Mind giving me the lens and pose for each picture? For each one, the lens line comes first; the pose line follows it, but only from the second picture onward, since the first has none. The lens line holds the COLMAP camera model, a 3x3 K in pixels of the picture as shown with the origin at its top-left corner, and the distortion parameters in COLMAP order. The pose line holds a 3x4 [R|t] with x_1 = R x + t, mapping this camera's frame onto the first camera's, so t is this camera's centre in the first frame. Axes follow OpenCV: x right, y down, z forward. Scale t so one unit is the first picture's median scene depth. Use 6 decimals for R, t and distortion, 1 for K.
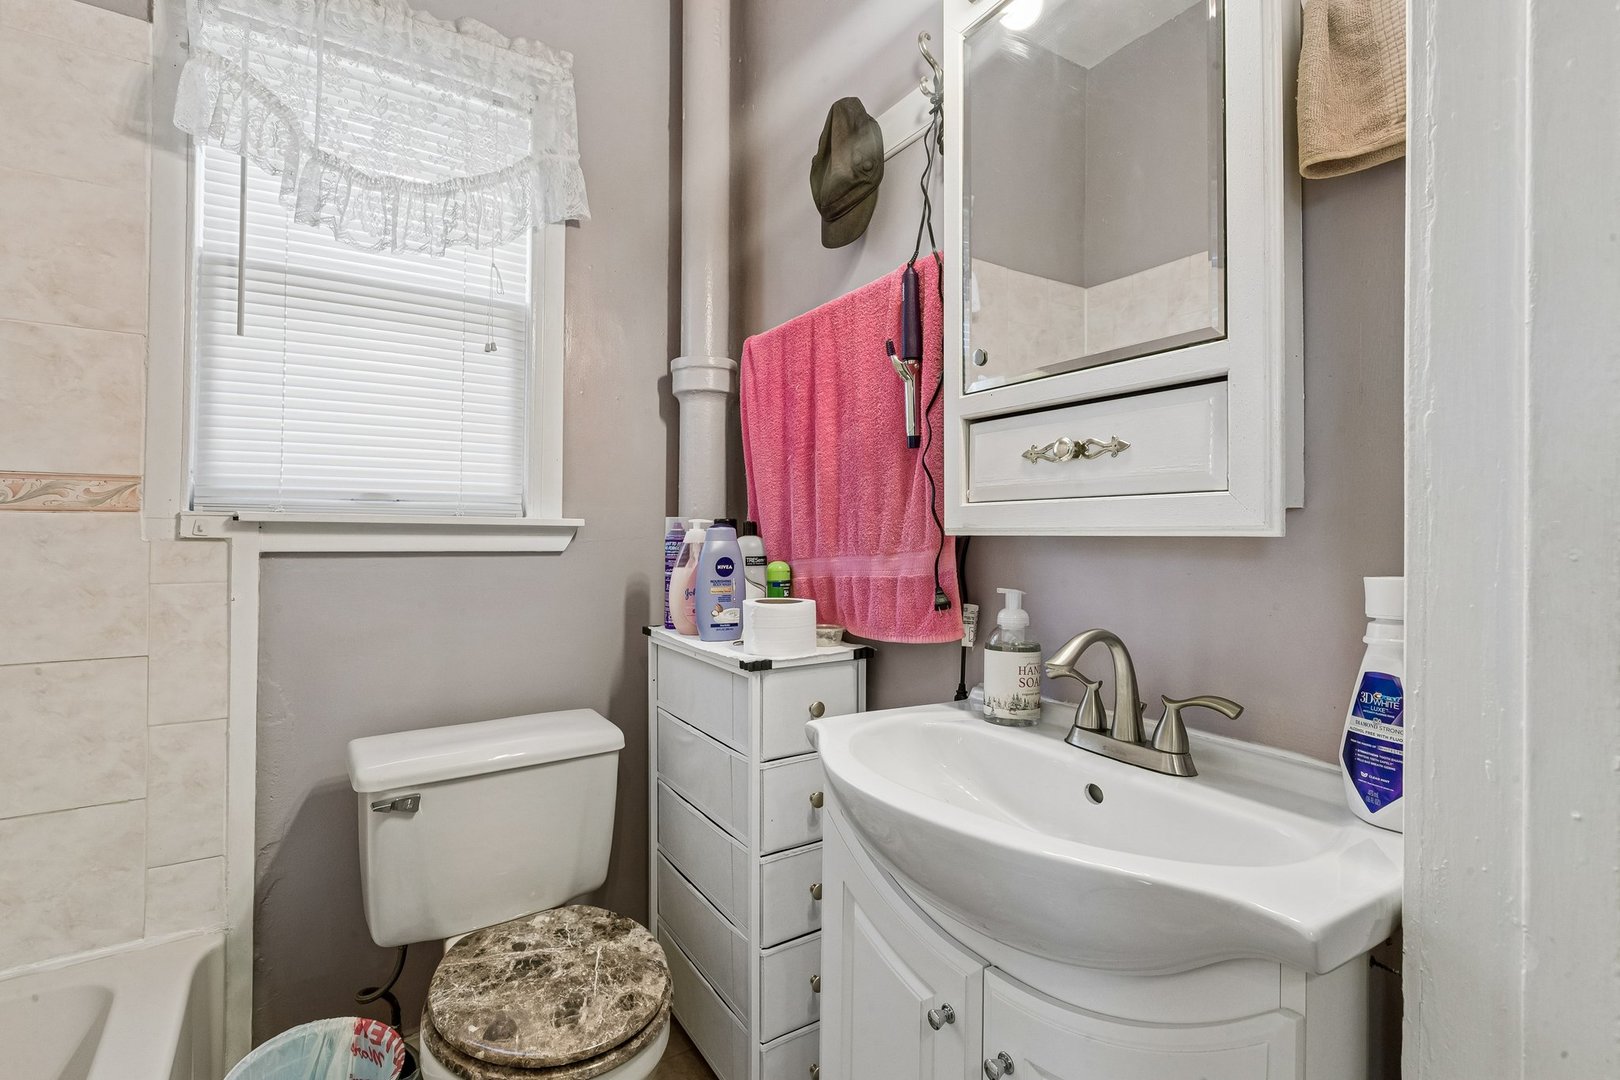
lens RADIAL K [[739.2, 0, 801.9], [0, 739.2, 528.4], [0, 0, 1]] dist [0.004785, -0.001473]
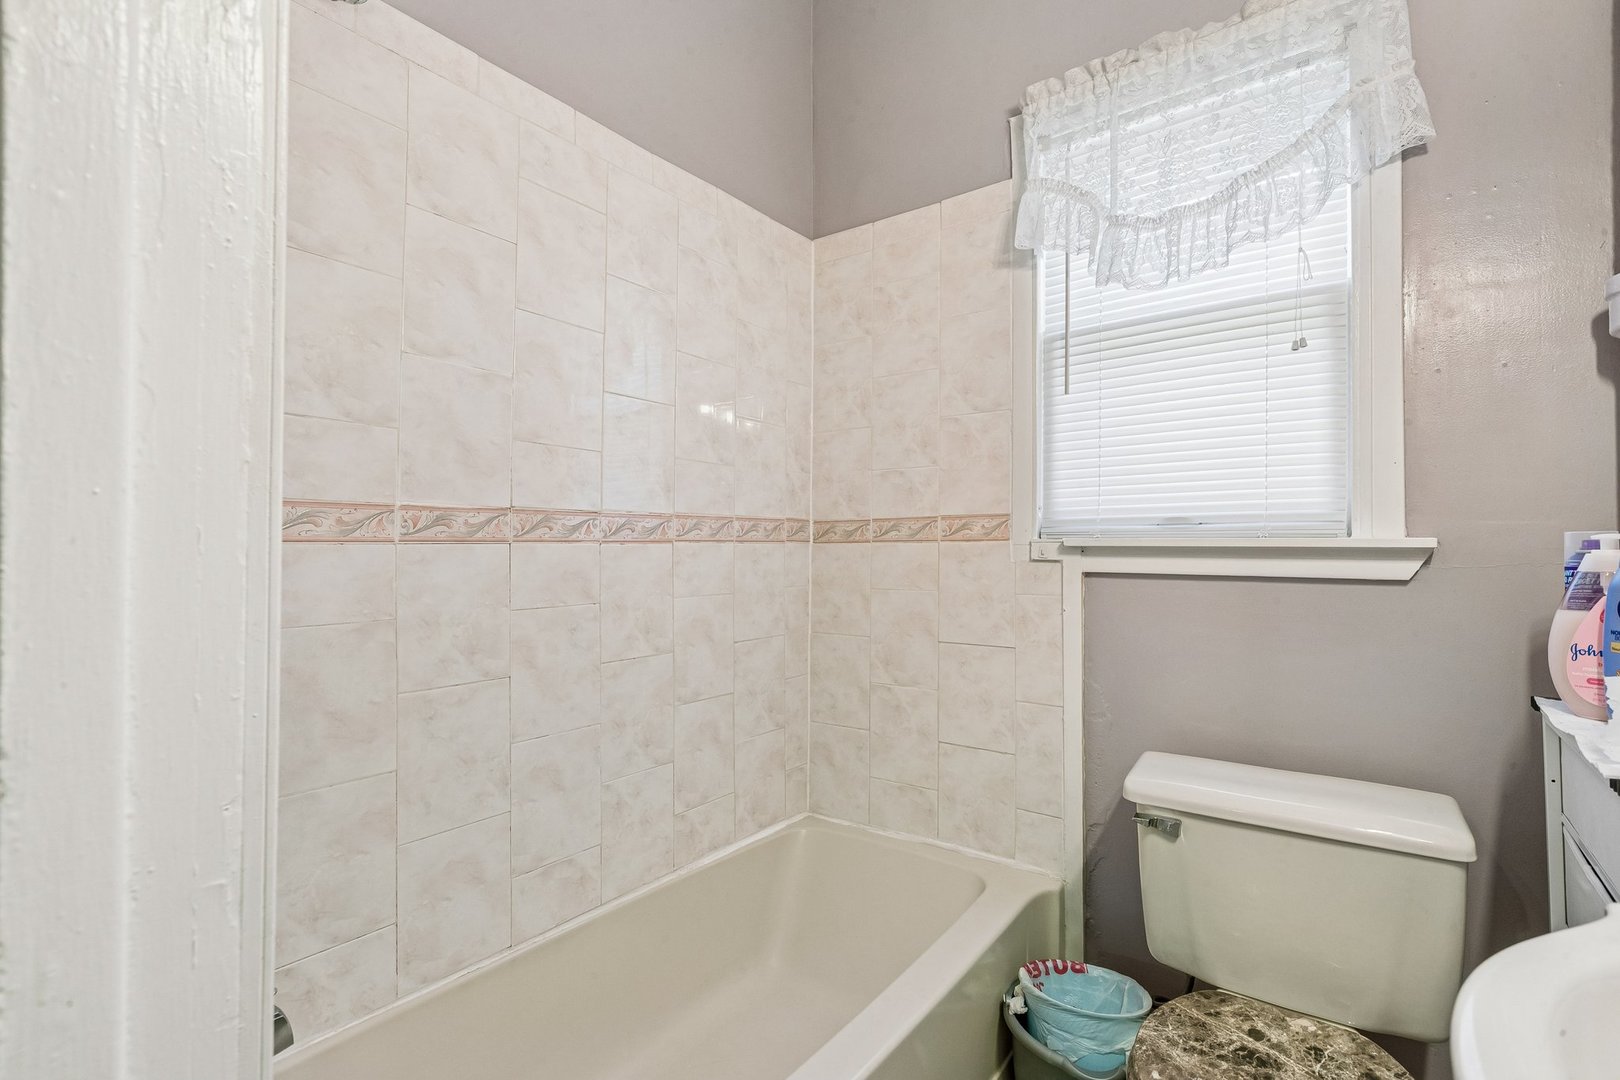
lens RADIAL K [[739.2, 0, 808.6], [0, 739.2, 536.6], [0, 0, 1]] dist [0.004785, -0.001473]
pose [[0.338835, -0.023919, -0.940542, 0.238664], [0.006102, 0.999712, -0.023226, -0.000259], [0.940826, 0.002130, 0.338883, 0.187388]]
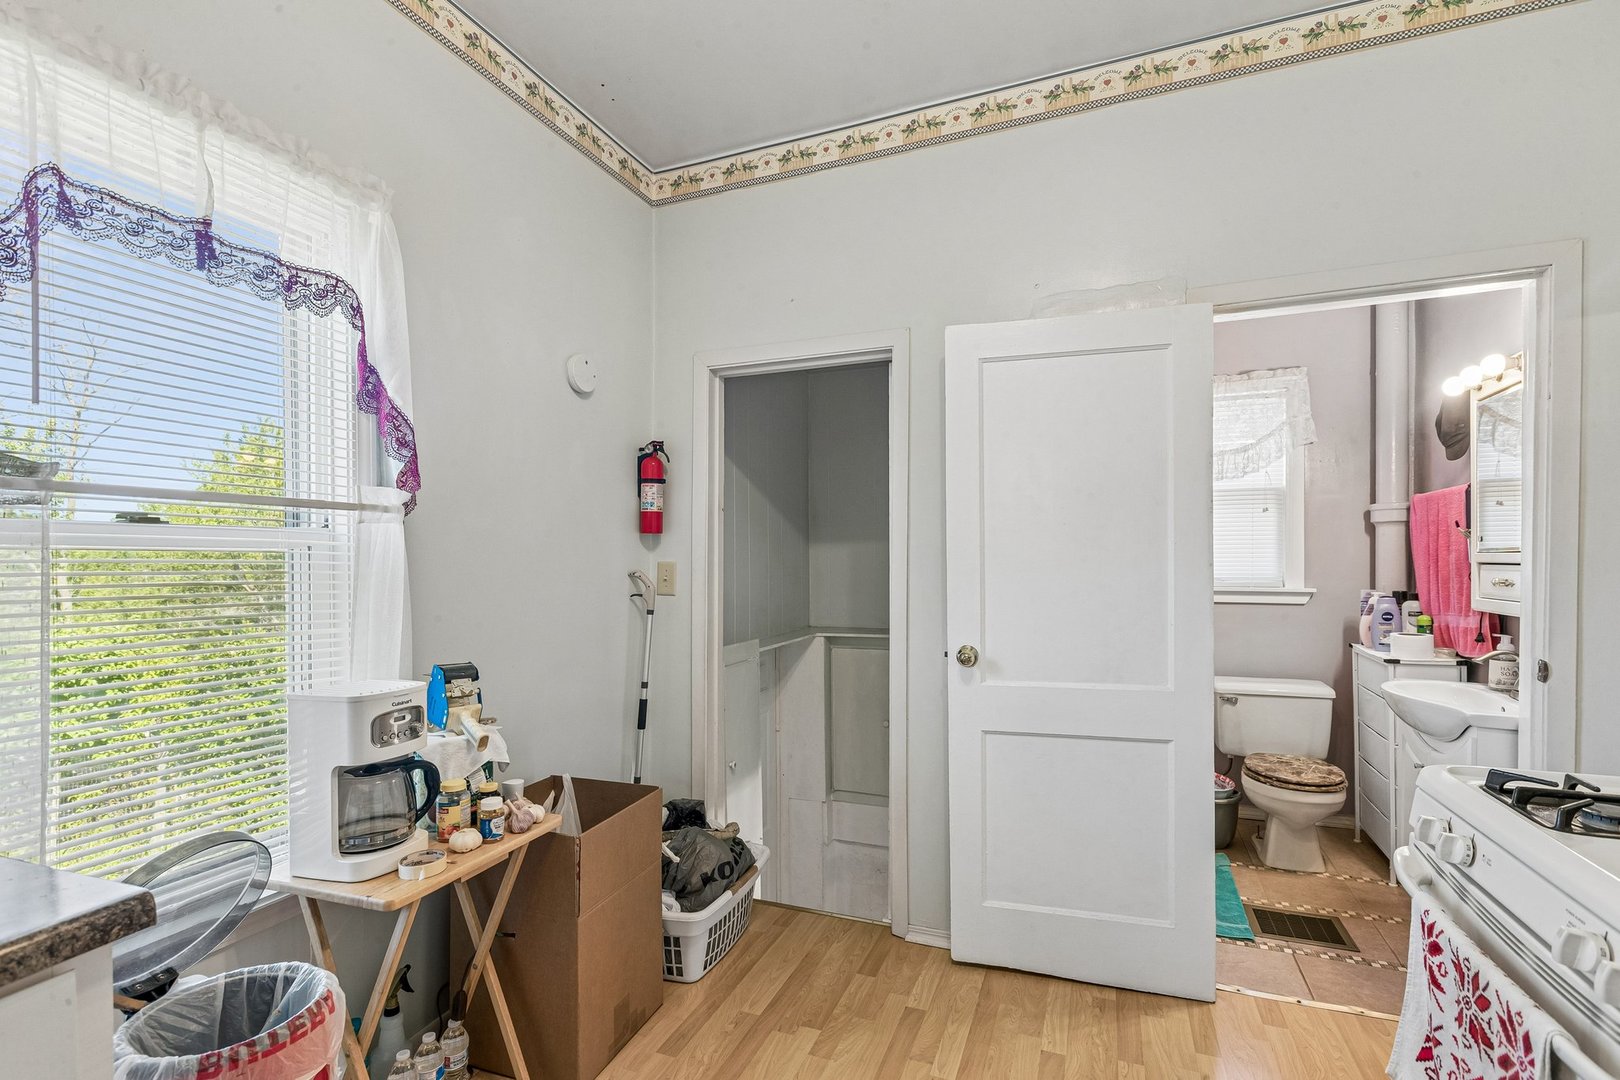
lens RADIAL K [[739.2, 0, 810.0], [0, 739.2, 563.3], [0, 0, 1]] dist [0.004785, -0.001473]
pose [[0.572769, -0.003055, -0.819711, 0.716429], [0.018091, 0.999797, 0.008915, -0.155284], [0.819517, -0.019935, 0.572708, -1.620765]]
